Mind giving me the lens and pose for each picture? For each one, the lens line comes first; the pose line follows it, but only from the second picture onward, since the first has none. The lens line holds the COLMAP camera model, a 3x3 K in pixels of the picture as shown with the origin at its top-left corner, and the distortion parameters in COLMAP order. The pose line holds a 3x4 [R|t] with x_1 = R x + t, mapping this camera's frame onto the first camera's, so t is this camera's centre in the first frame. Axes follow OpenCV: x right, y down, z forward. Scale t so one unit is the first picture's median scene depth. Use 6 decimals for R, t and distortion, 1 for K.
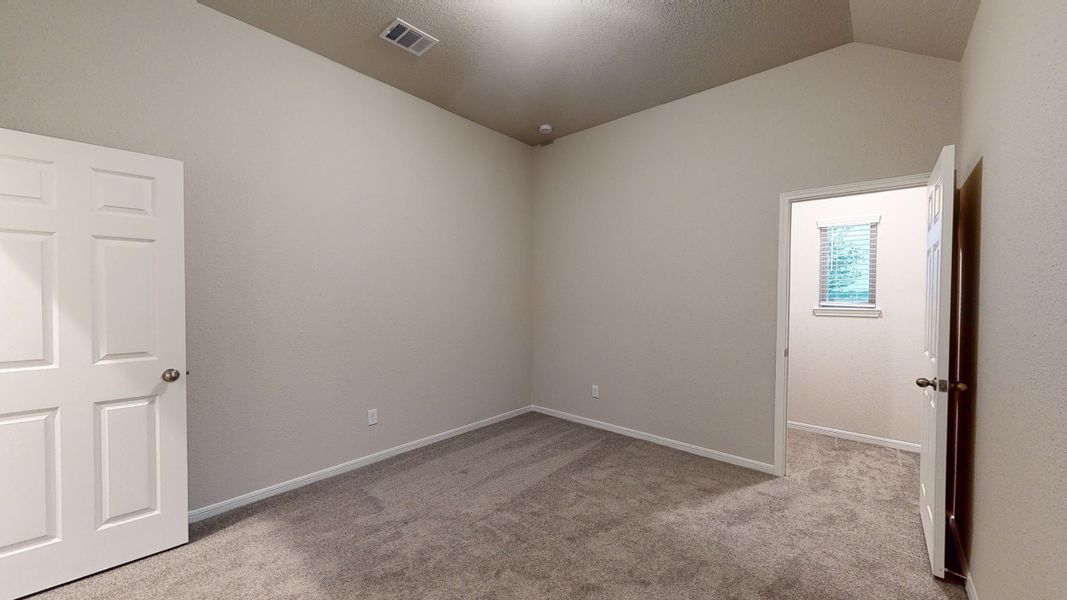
lens RADIAL K [[392.0, 0, 533.5], [0, 392.0, 300.0], [0, 0, 1]] dist [0.000900, 0.000235]
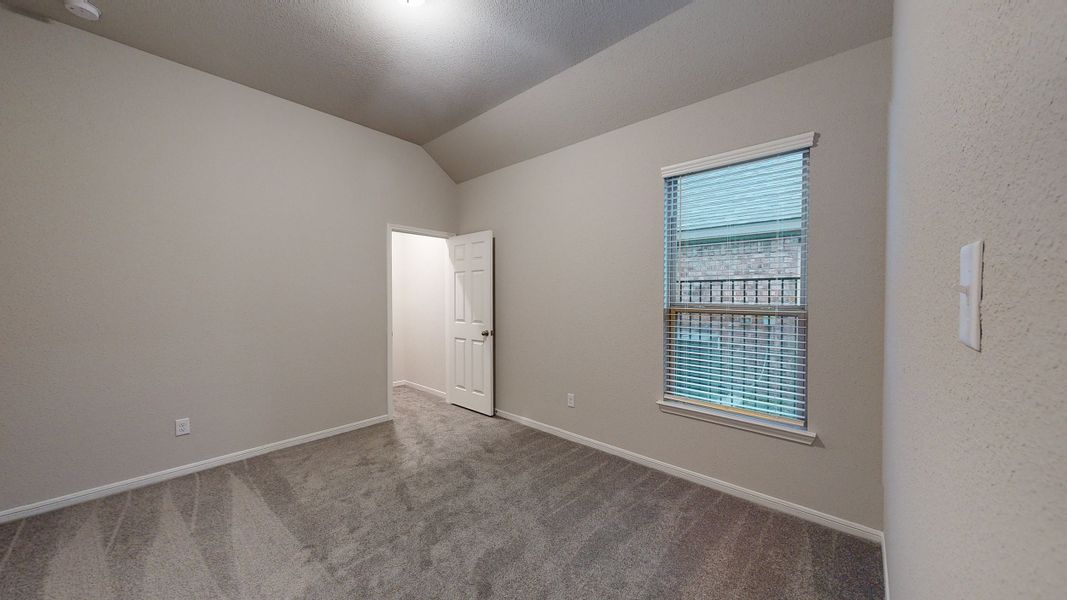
lens RADIAL K [[354.4, 0, 533.5], [0, 354.4, 300.0], [0, 0, 1]] dist [-0.000520, -0.000048]
pose [[0.033277, -0.024091, 0.999156, -0.728789], [0.015889, 0.999596, 0.023572, -0.017978], [-0.999320, 0.015092, 0.033646, 0.472291]]
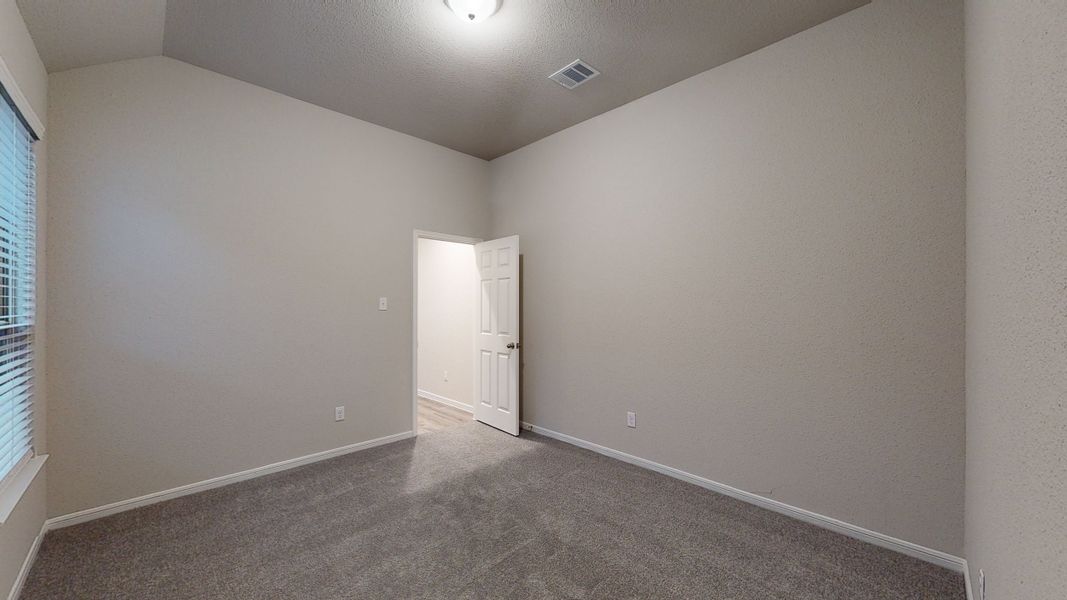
lens RADIAL K [[392.0, 0, 533.5], [0, 392.0, 300.0], [0, 0, 1]] dist [0.000900, 0.000235]
pose [[-0.074232, -0.014984, -0.997128, 0.769475], [-0.011729, 0.999831, -0.014151, -0.007486], [0.997172, 0.010645, -0.074395, 0.933715]]
